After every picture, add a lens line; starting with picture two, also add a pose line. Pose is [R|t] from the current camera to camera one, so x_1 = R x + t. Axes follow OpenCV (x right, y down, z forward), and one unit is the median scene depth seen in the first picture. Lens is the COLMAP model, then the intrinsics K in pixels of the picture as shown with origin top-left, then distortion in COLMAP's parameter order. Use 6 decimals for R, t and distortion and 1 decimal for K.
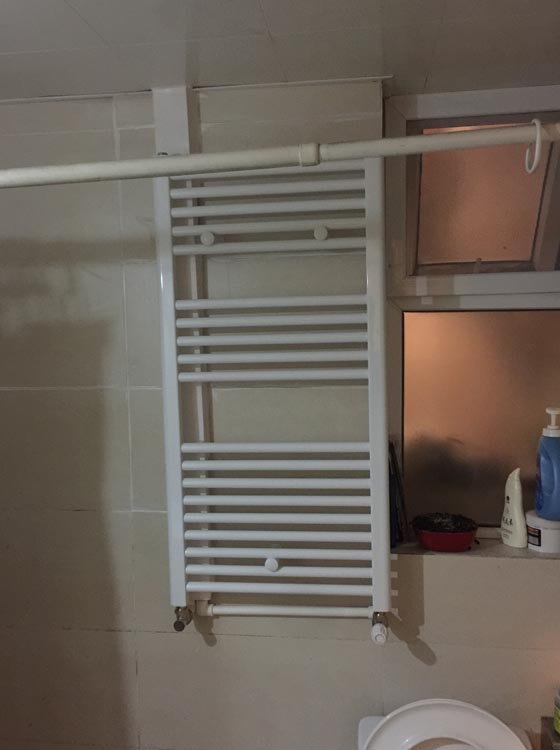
lens RADIAL K [[694.9, 0, 280.0], [0, 694.9, 375.0], [0, 0, 1]] dist [-0.005703, -0.002805]
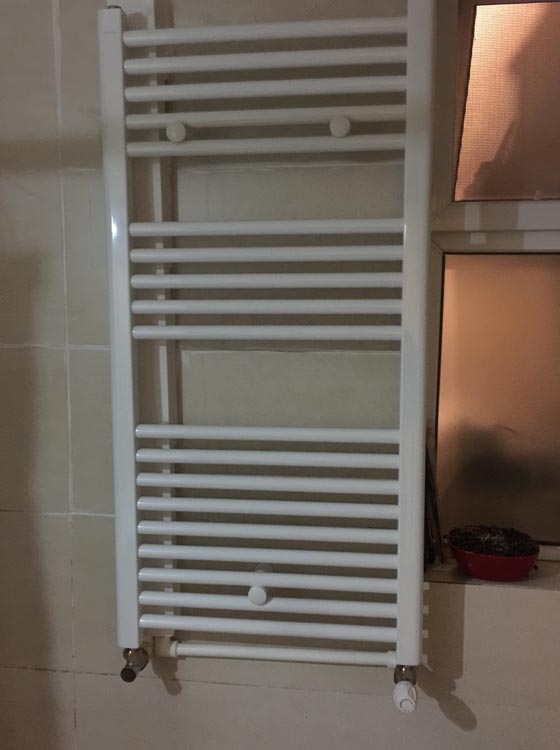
lens RADIAL K [[694.9, 0, 280.0], [0, 694.9, 375.0], [0, 0, 1]] dist [-0.005703, -0.002805]
pose [[0.999611, 0.024363, 0.013571, -0.004026], [-0.024797, 0.999153, 0.032825, 0.019329], [-0.012759, -0.033149, 0.999369, 0.278995]]
